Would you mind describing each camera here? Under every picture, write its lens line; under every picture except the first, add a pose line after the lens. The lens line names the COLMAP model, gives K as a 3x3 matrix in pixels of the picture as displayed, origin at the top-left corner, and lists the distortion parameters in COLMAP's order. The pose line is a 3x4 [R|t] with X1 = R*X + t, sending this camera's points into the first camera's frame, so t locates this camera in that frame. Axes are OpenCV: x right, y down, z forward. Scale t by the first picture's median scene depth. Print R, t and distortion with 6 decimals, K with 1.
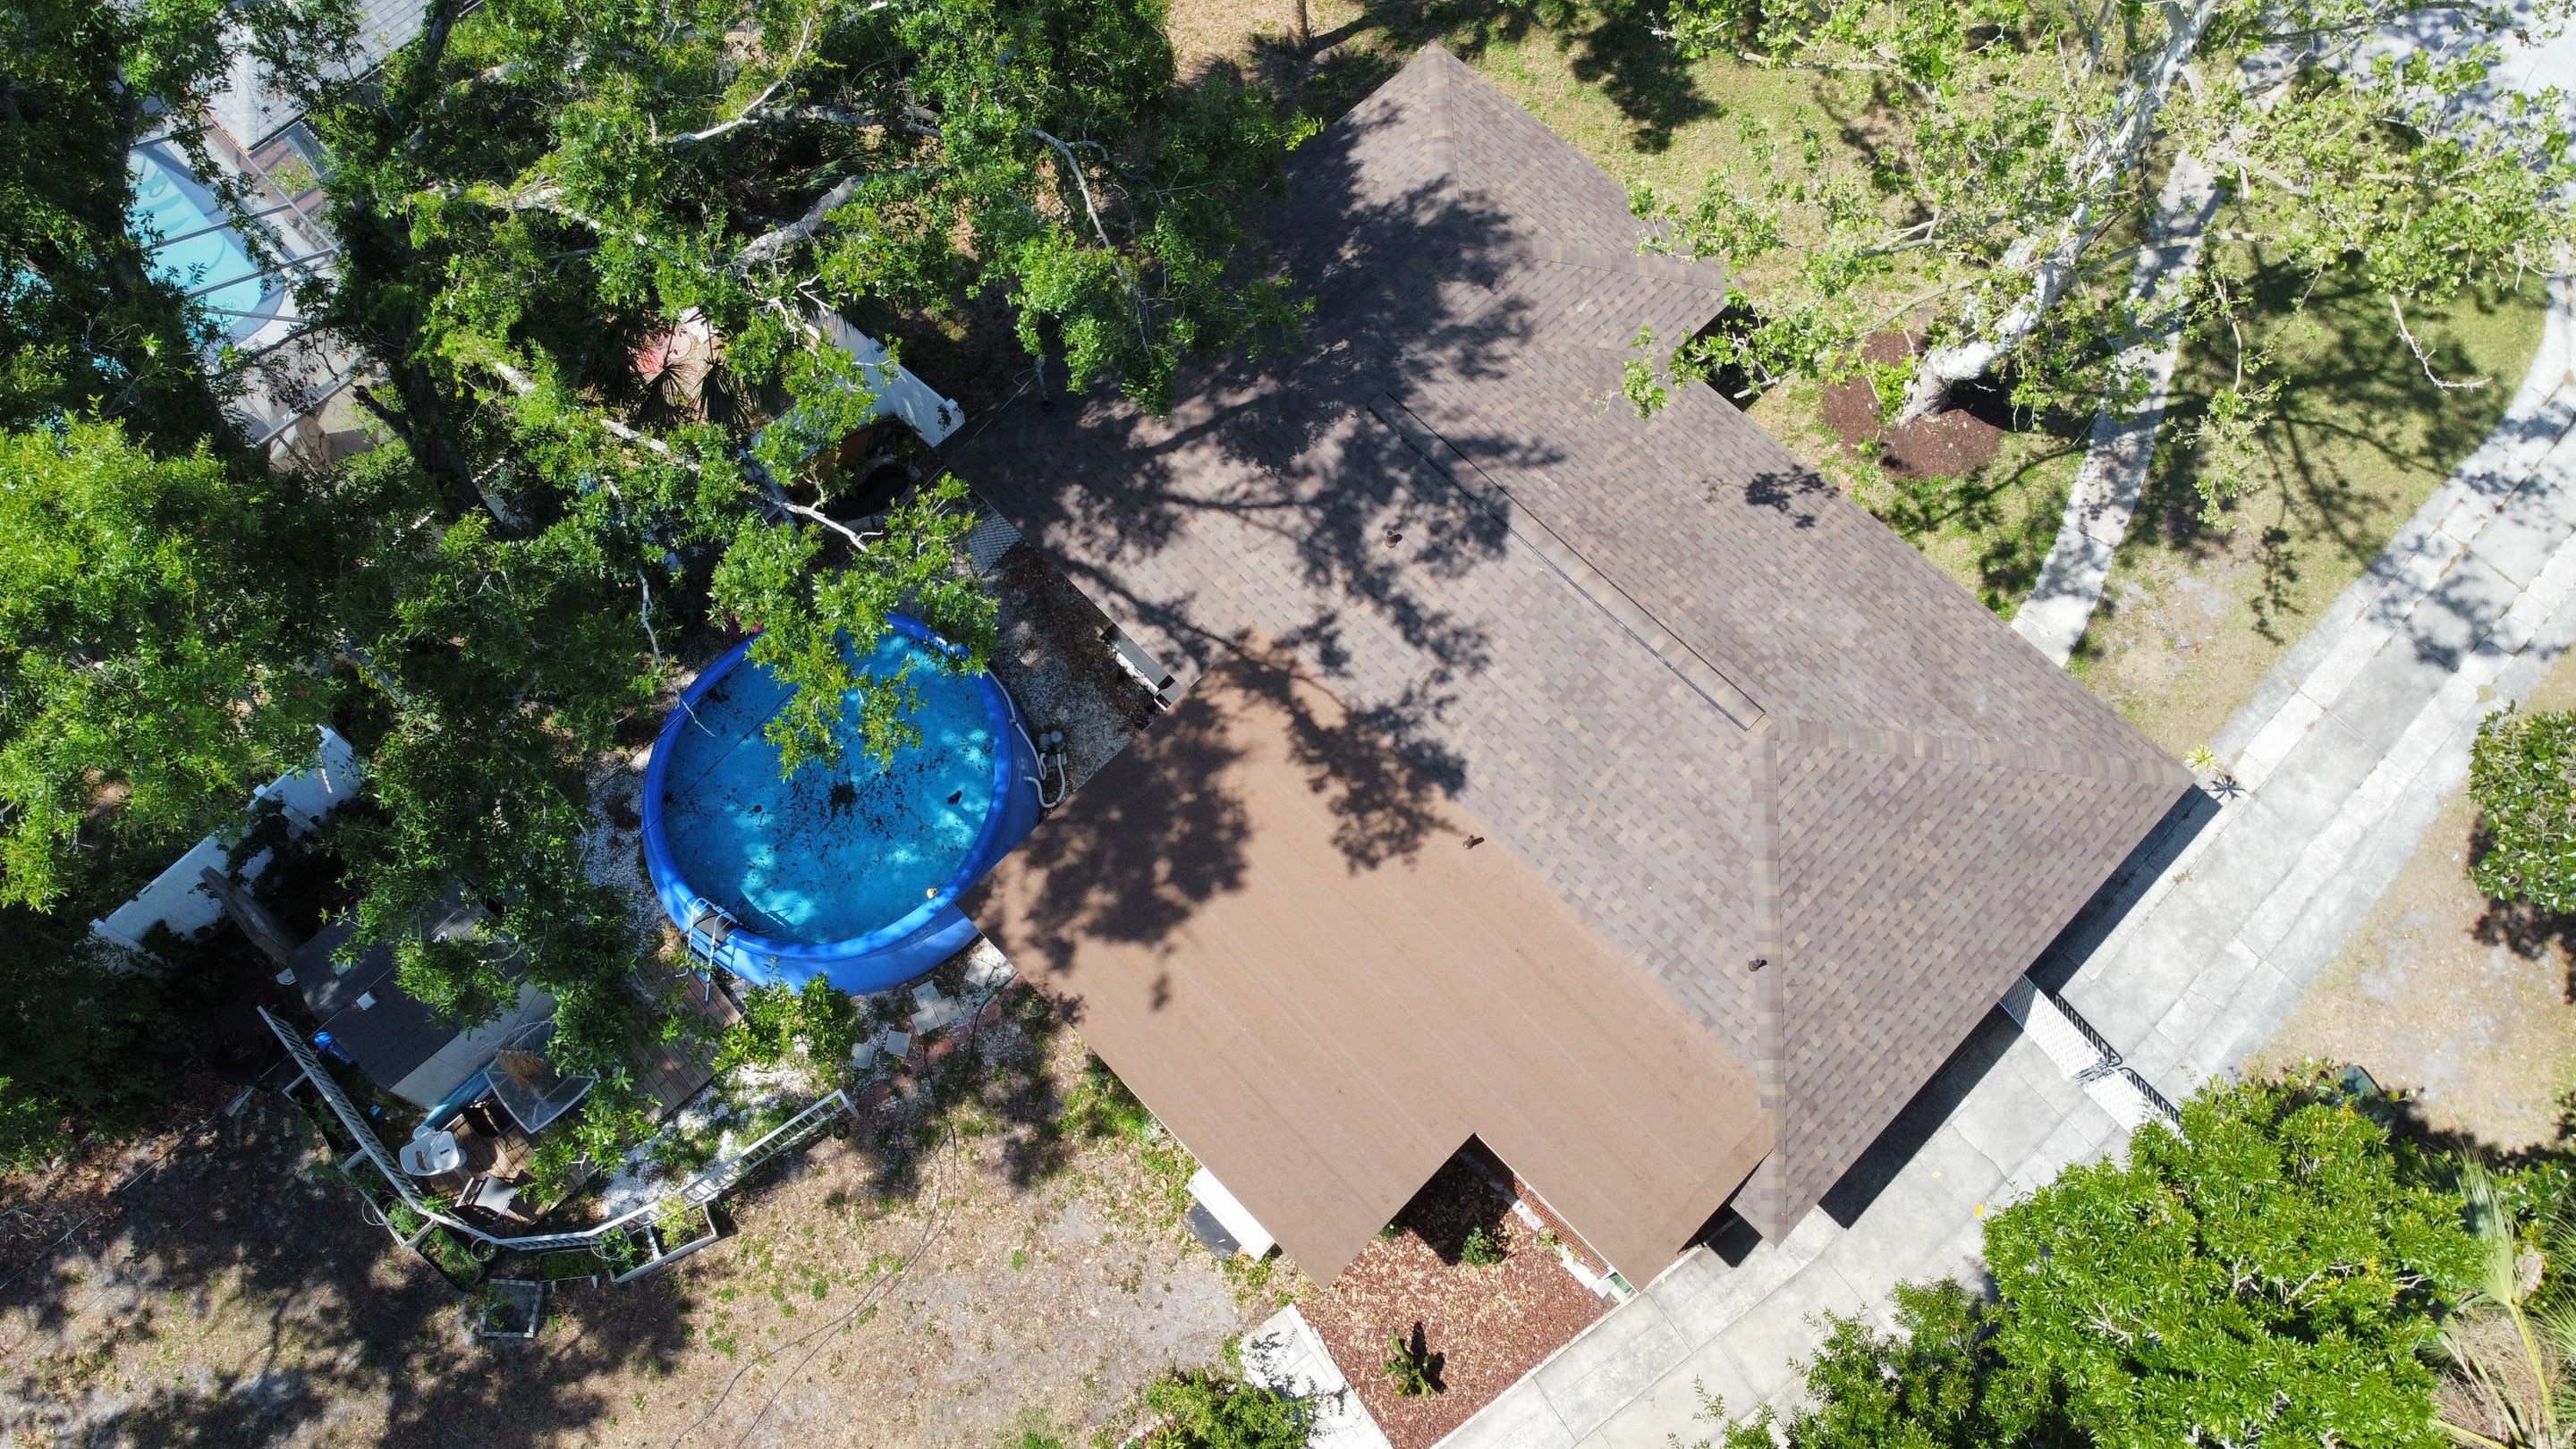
lens RADIAL K [[2010.4, 0, 1244.9], [0, 2010.4, 678.5], [0, 0, 1]] dist [0.022066, -0.013069]
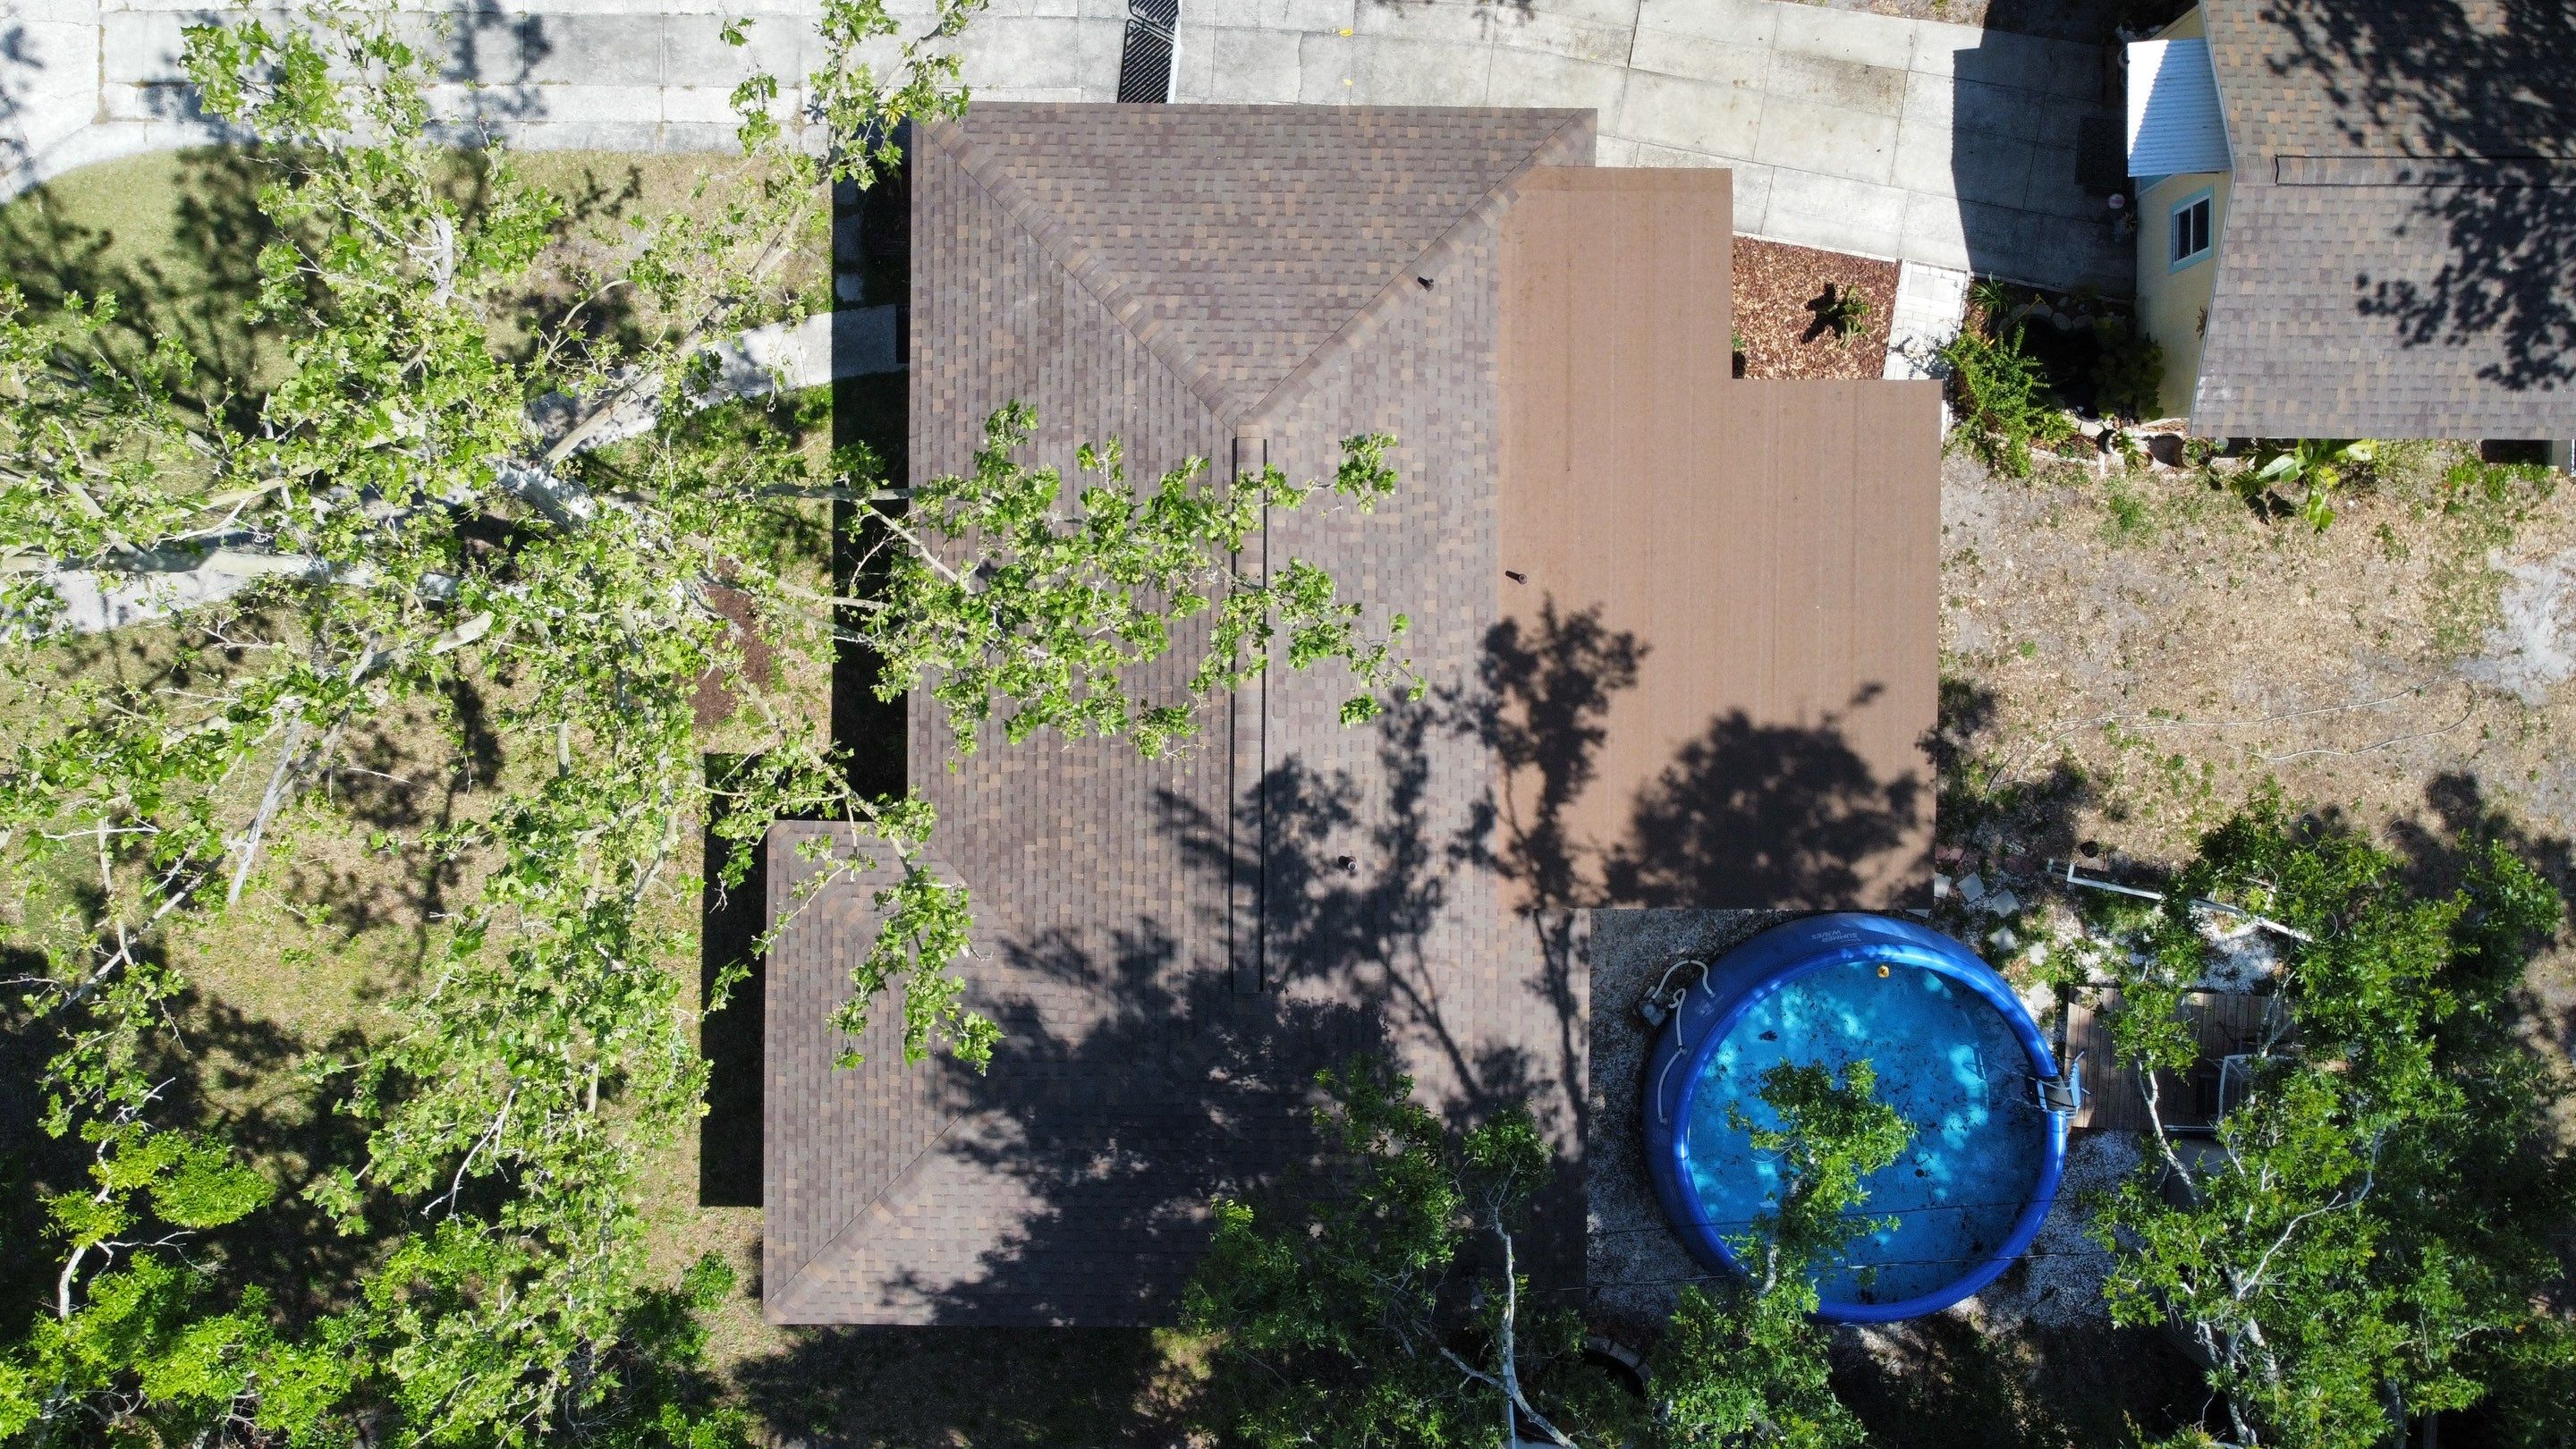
lens RADIAL K [[2010.4, 0, 1228.3], [0, 2010.4, 716.0], [0, 0, 1]] dist [0.022066, -0.013069]
pose [[-0.708609, -0.705570, -0.006649, 0.164718], [0.646274, -0.652783, 0.395228, -0.417166], [-0.283201, 0.275765, 0.918559, 0.157897]]
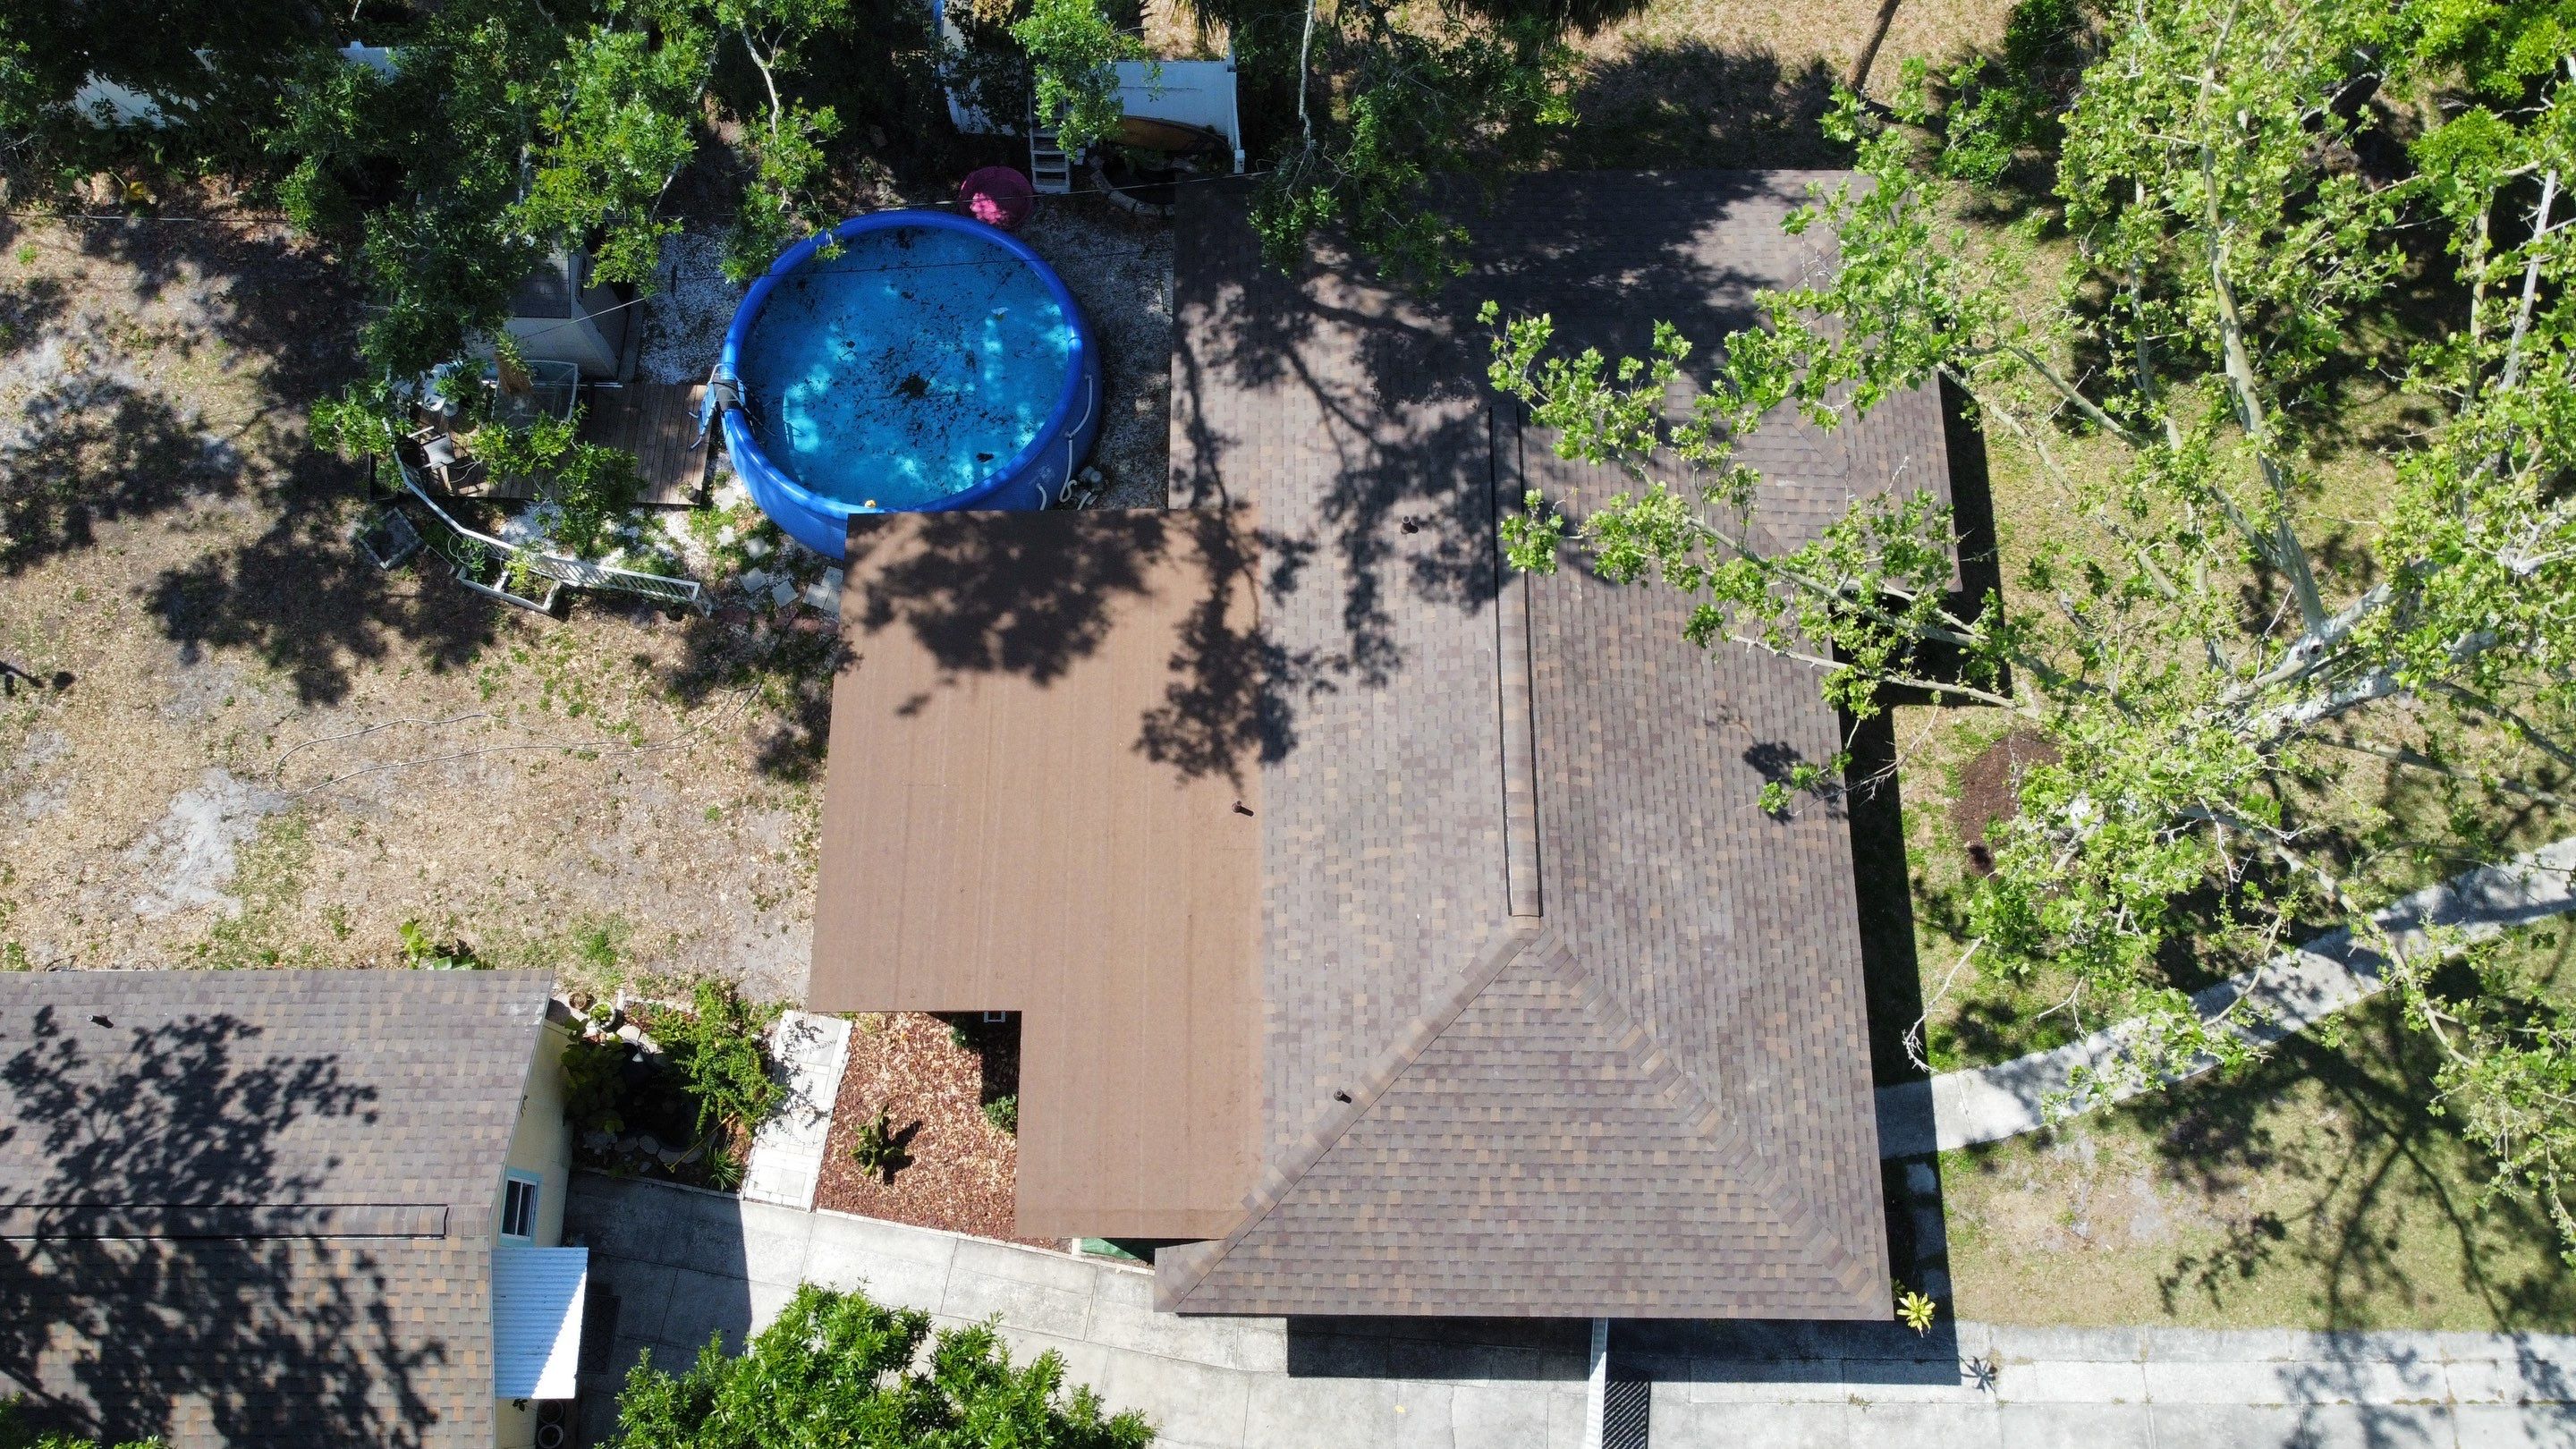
lens RADIAL K [[2010.4, 0, 1246.3], [0, 2010.4, 679.0], [0, 0, 1]] dist [0.022066, -0.013069]
pose [[0.708877, 0.665065, -0.234910, 0.287741], [-0.641290, 0.746383, 0.177930, -0.134330], [0.293668, 0.024515, 0.955593, 0.063116]]
